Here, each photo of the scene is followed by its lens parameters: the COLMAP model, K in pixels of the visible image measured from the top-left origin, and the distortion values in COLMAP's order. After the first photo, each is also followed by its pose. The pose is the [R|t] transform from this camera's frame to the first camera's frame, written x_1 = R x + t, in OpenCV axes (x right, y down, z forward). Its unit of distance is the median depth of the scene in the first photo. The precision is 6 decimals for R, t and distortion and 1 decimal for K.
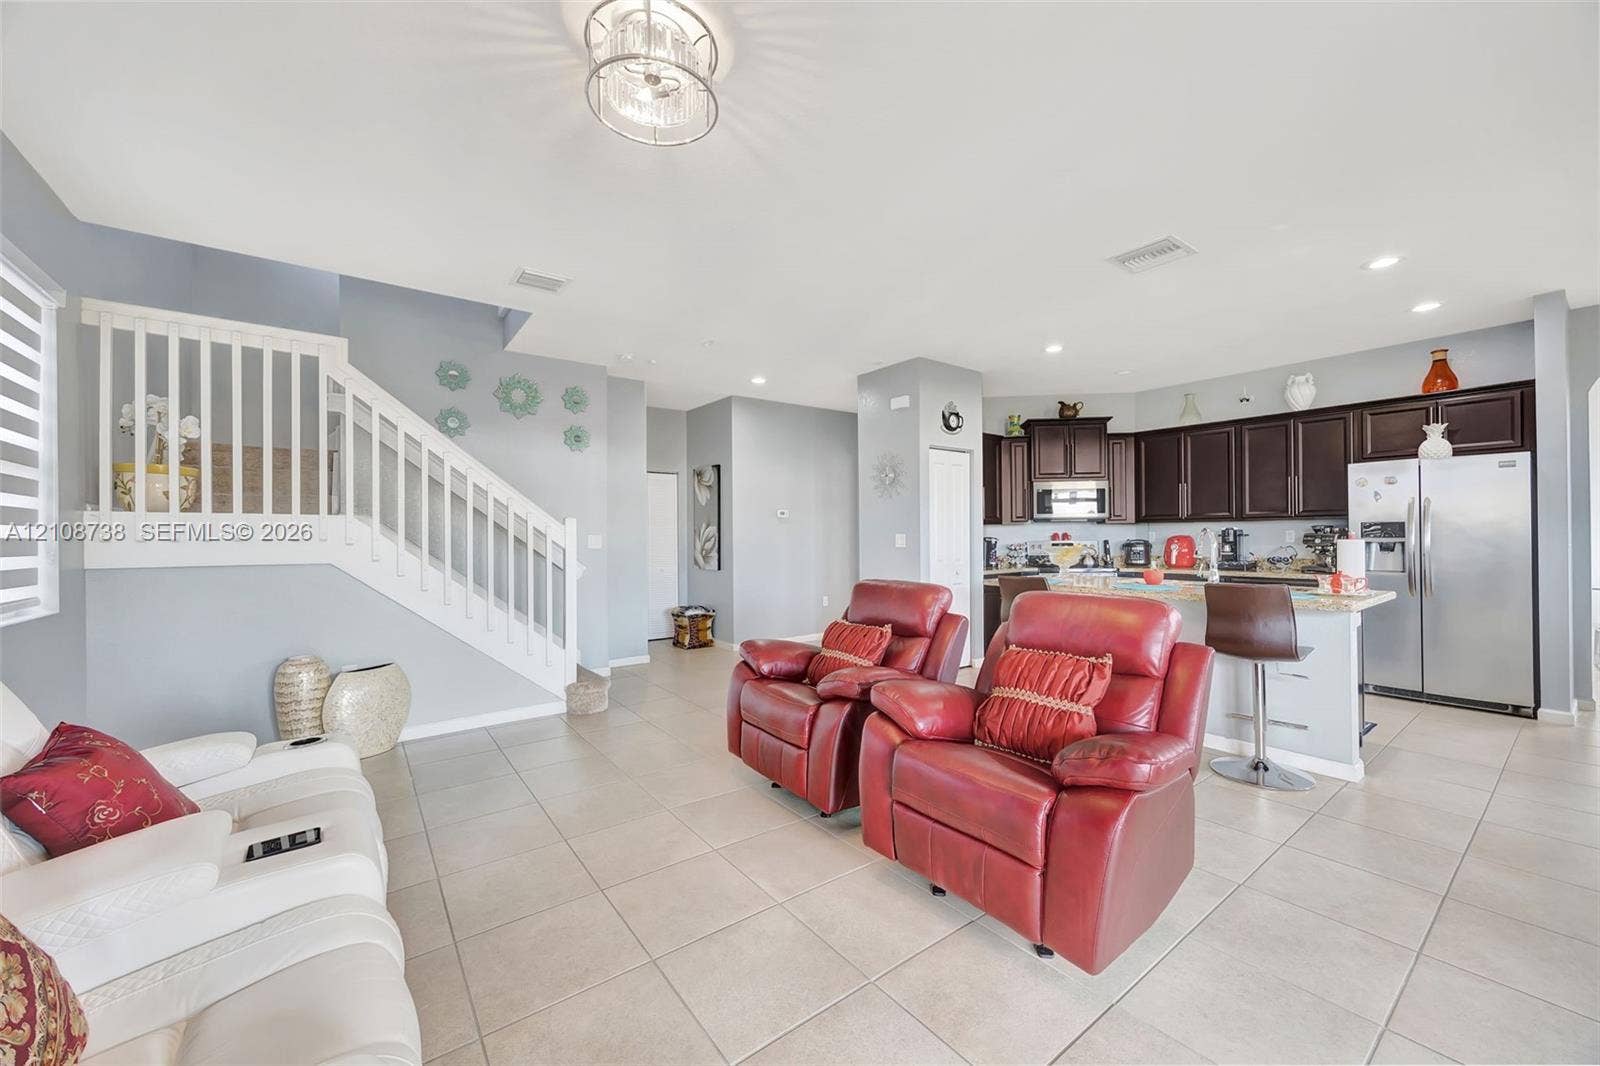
lens RADIAL K [[618.9, 0, 800.0], [0, 618.9, 533.0], [0, 0, 1]] dist [-0.000143, 0.000118]
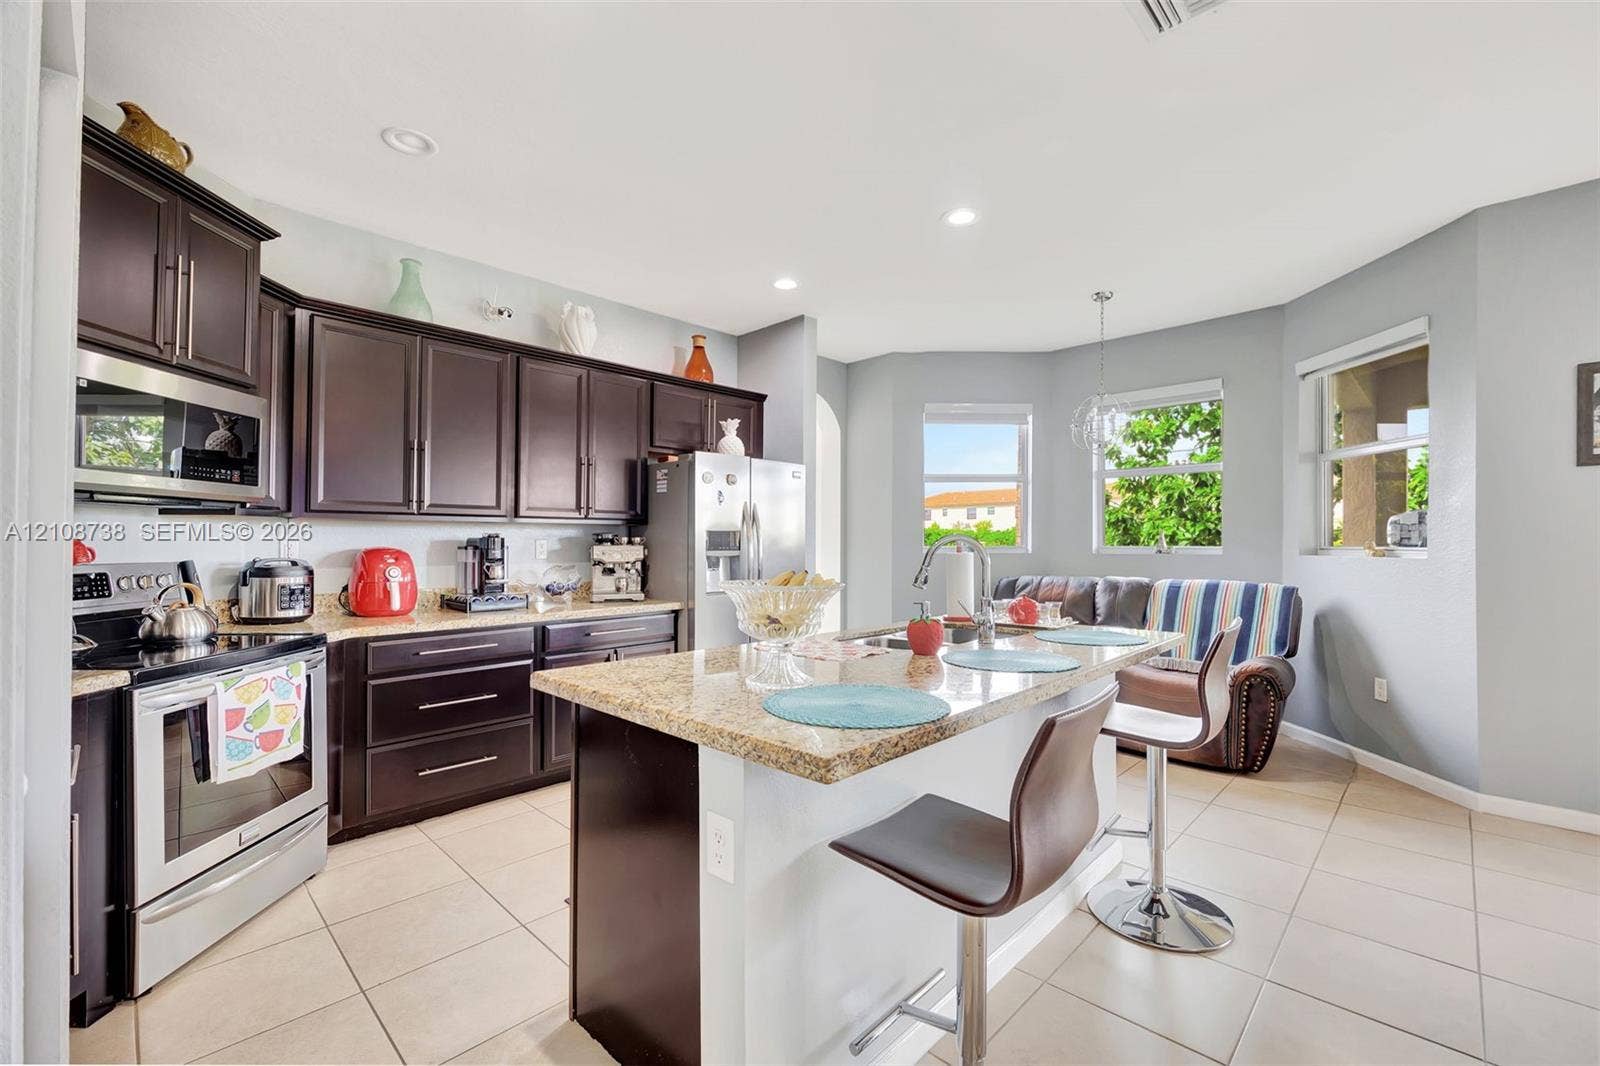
lens RADIAL K [[675.8, 0, 796.5], [0, 675.8, 540.2], [0, 0, 1]] dist [-0.003514, -0.000157]
pose [[-0.133920, 0.012587, 0.990912, 0.070418], [0.000028, 0.999919, -0.012698, 0.004472], [-0.990992, -0.001673, -0.133909, 0.868523]]
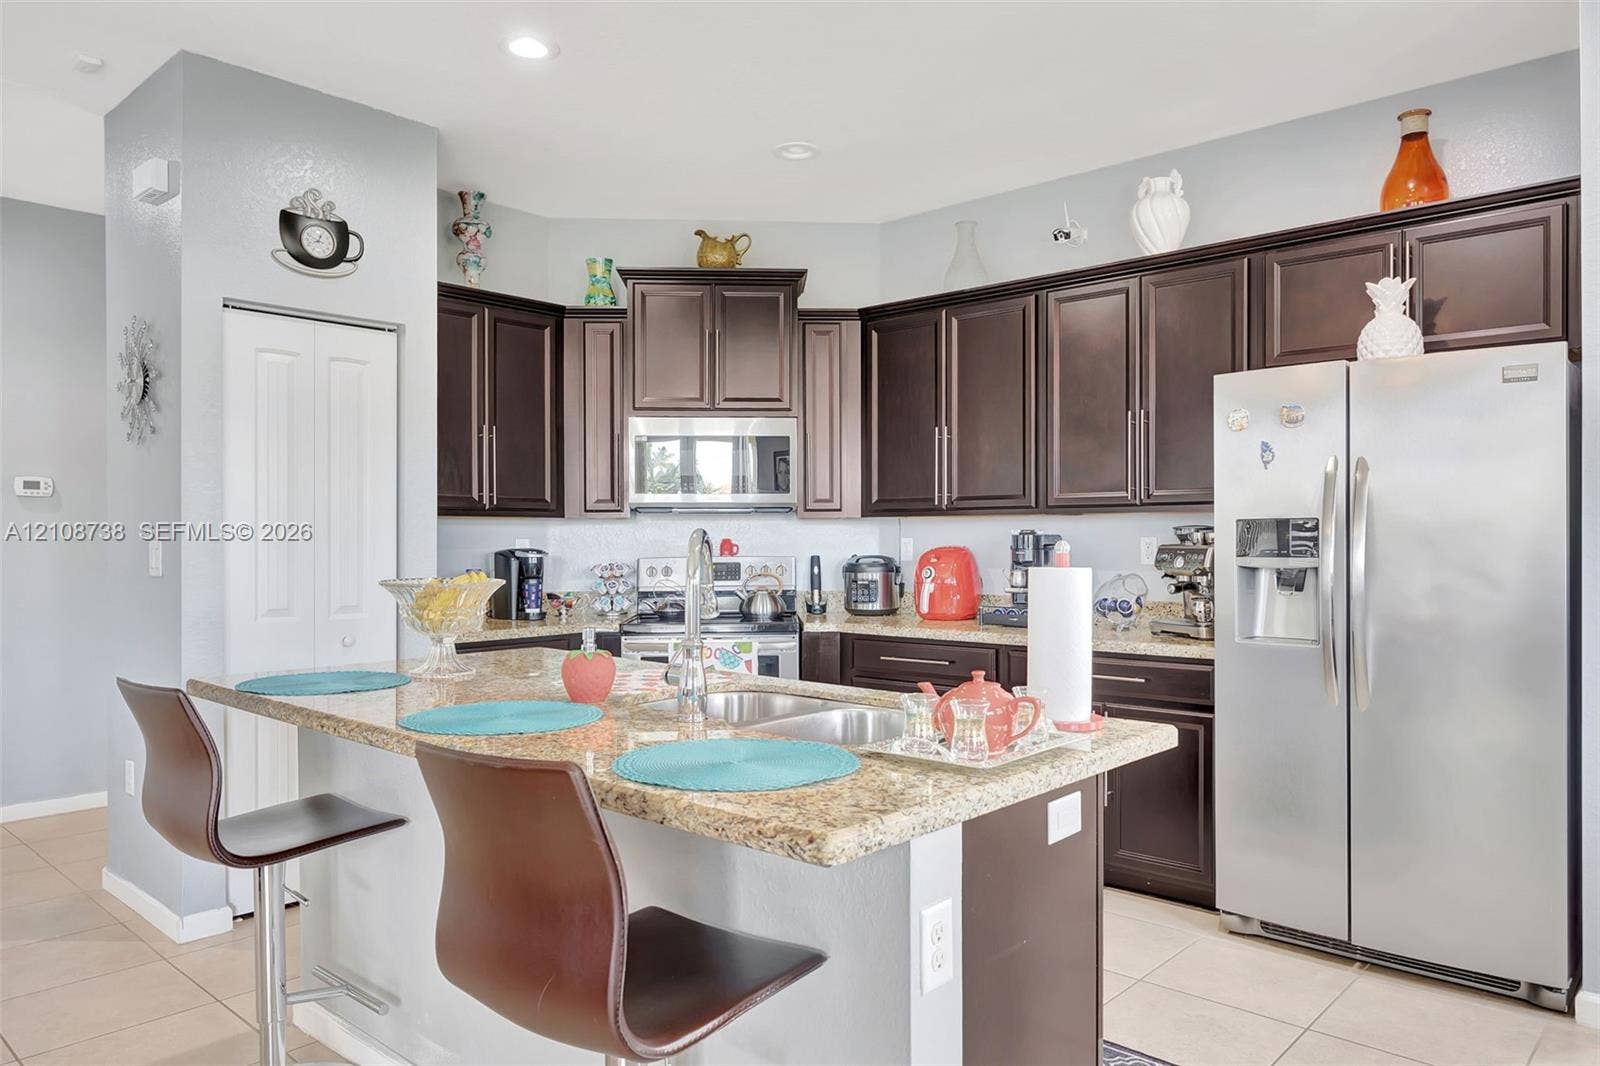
lens RADIAL K [[1090.8, 0, 805.5], [0, 1090.8, 537.0], [0, 0, 1]] dist [0.003267, -0.002507]
pose [[0.983284, 0.006528, 0.181963, 0.431641], [-0.006917, 0.999975, 0.001502, -0.003756], [-0.181949, -0.002736, 0.983304, 0.301281]]
